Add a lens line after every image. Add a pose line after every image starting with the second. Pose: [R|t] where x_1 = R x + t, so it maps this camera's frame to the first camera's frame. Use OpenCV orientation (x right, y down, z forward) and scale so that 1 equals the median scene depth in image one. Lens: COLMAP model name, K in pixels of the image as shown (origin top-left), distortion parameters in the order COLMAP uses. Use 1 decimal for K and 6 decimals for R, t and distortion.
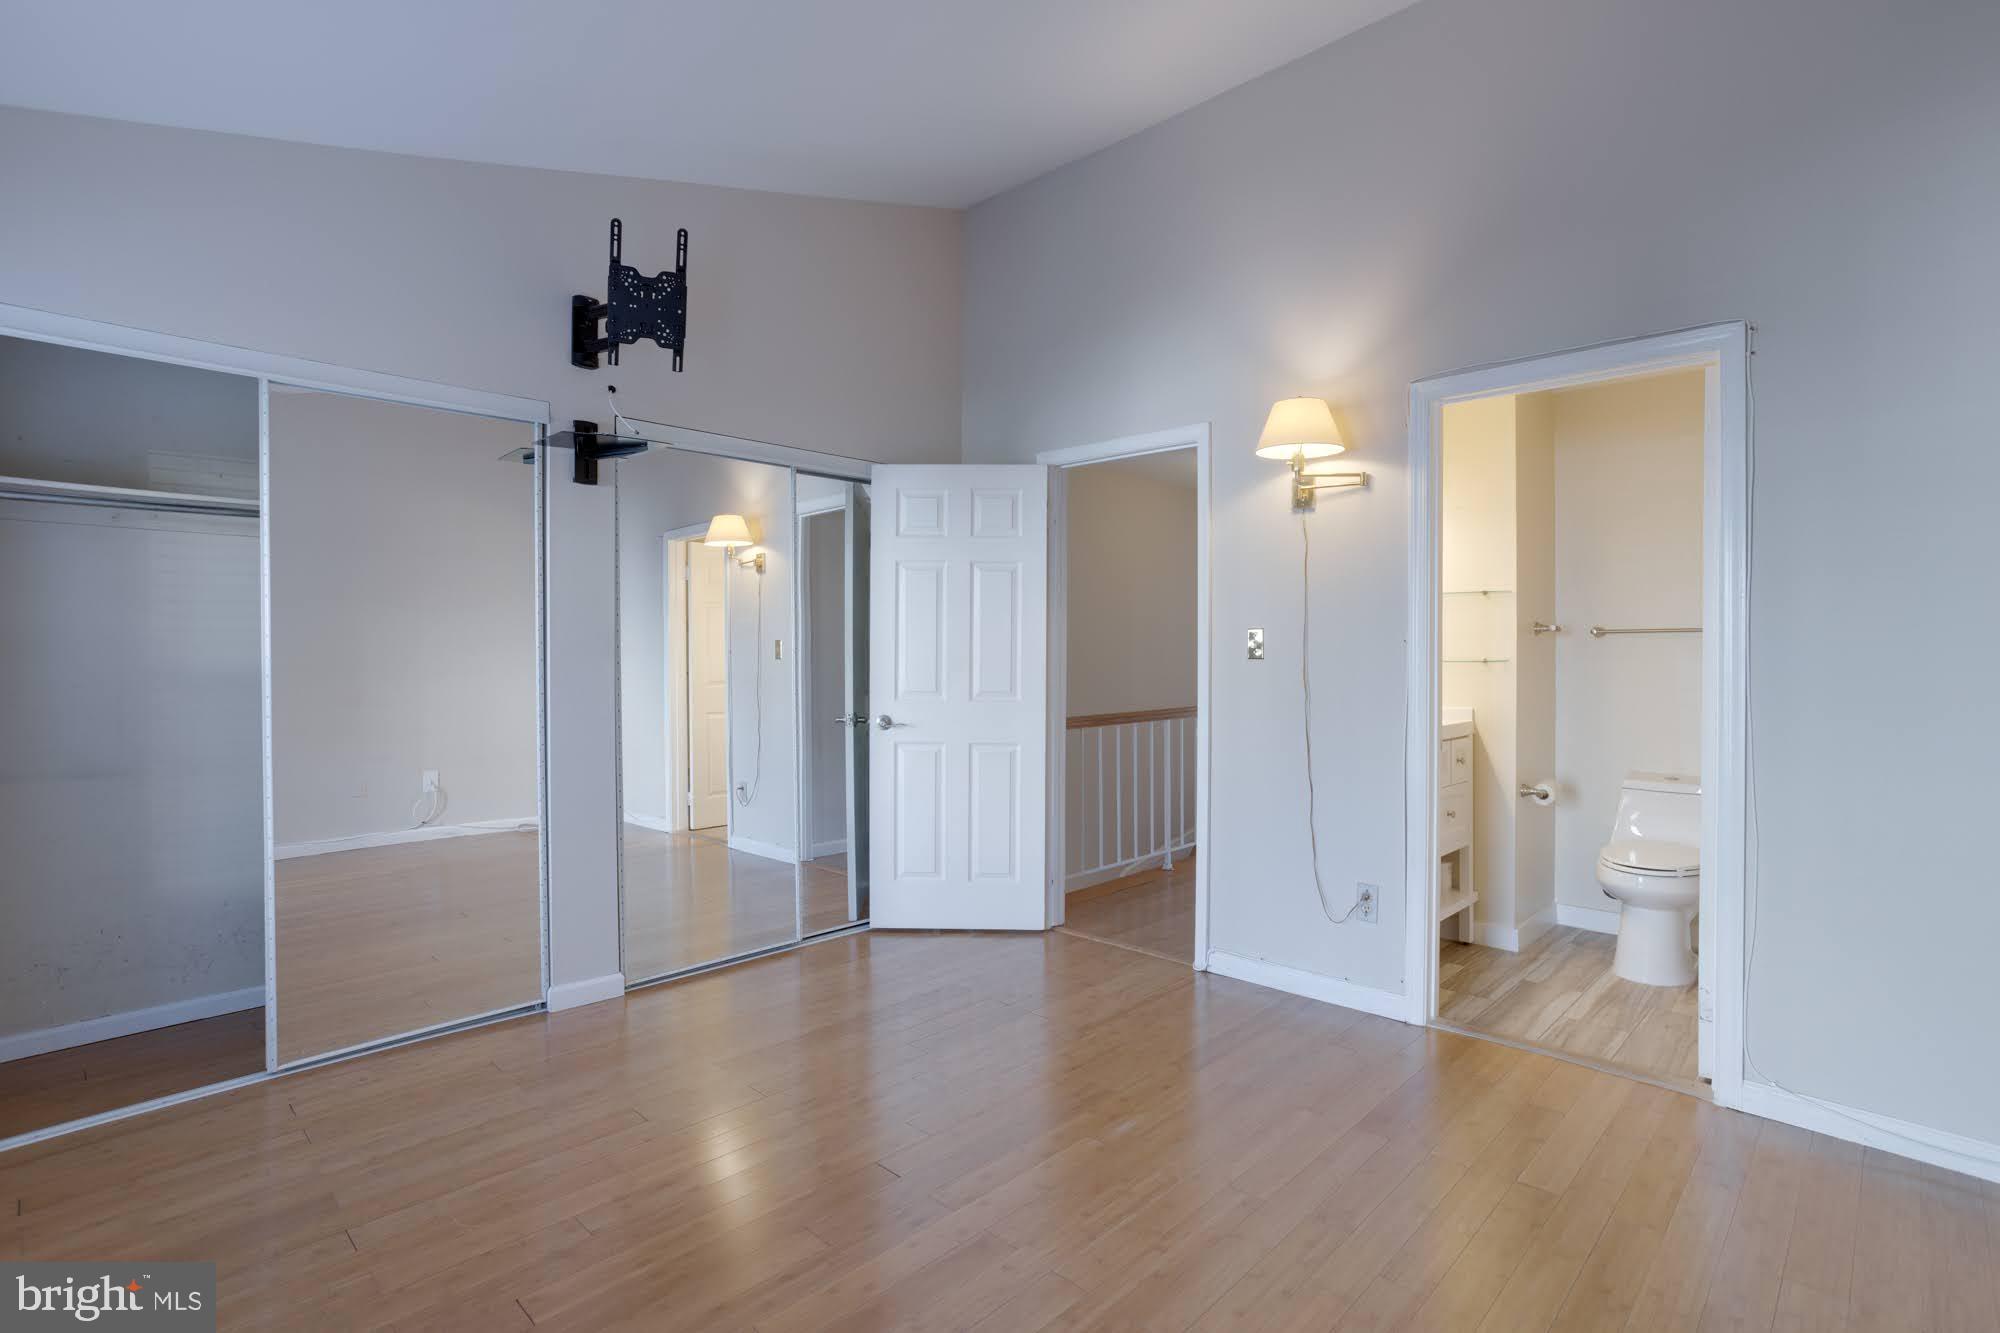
lens RADIAL K [[971.3, 0, 1016.0], [0, 971.3, 654.6], [0, 0, 1]] dist [-0.024816, 0.014057]
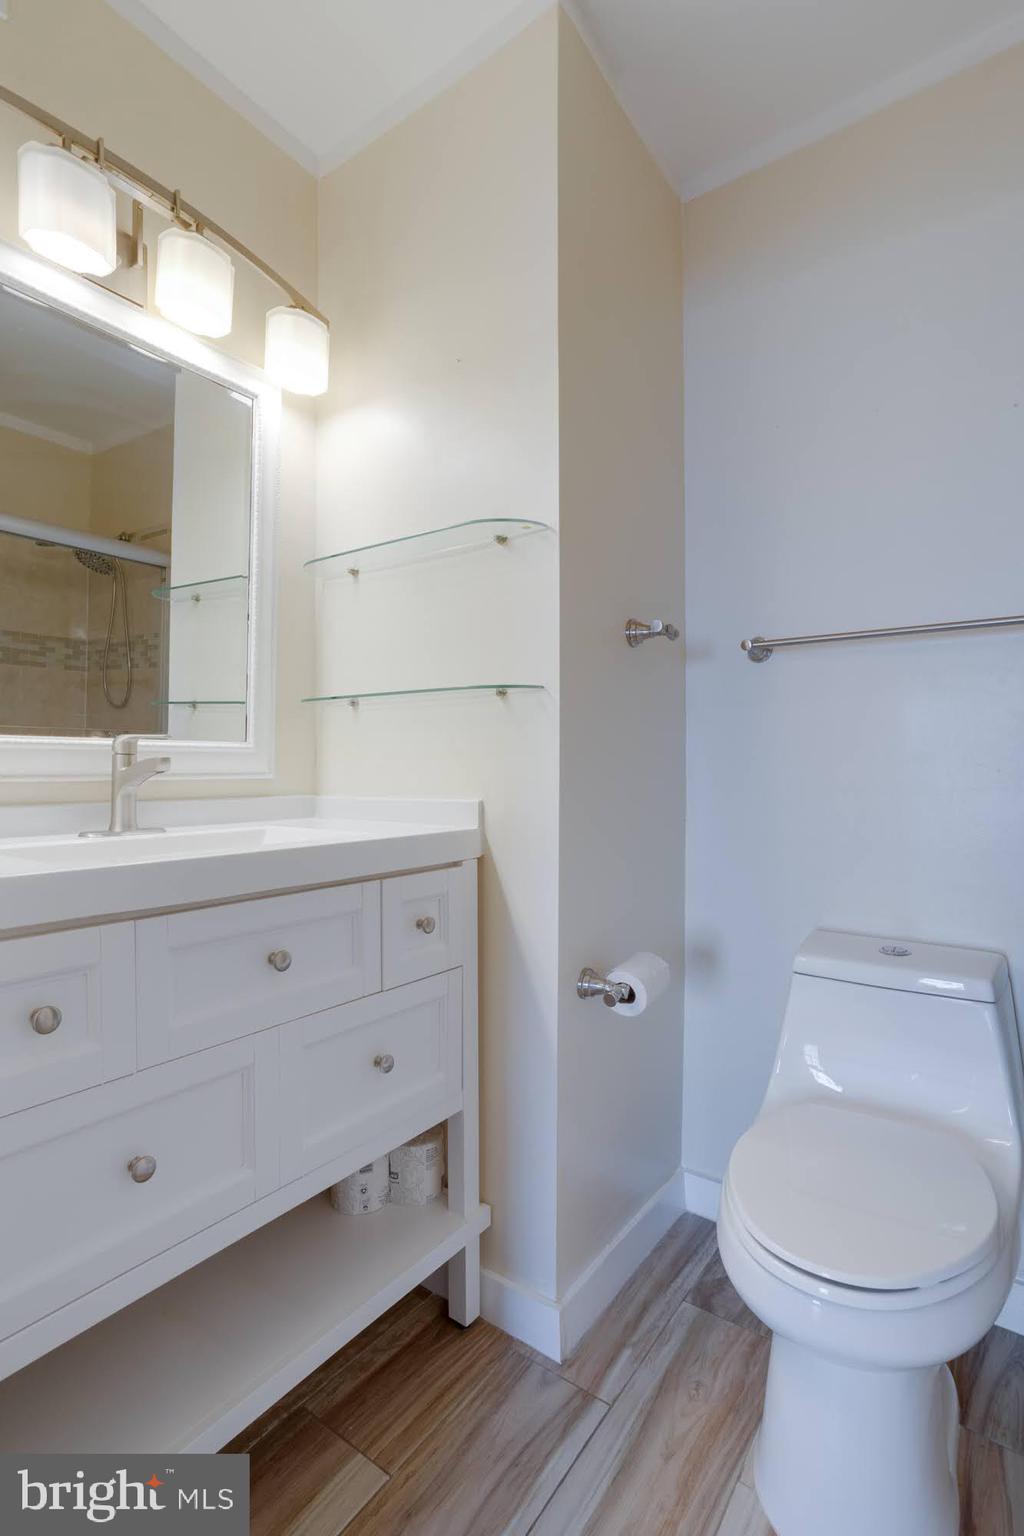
lens RADIAL K [[746.0, 0, 501.9], [0, 746.0, 771.3], [0, 0, 1]] dist [-0.024816, 0.014057]
pose [[0.991739, 0.002865, 0.128240, 0.443974], [-0.003496, 0.999983, 0.004693, 0.041458], [-0.128224, -0.005102, 0.991732, 0.665136]]
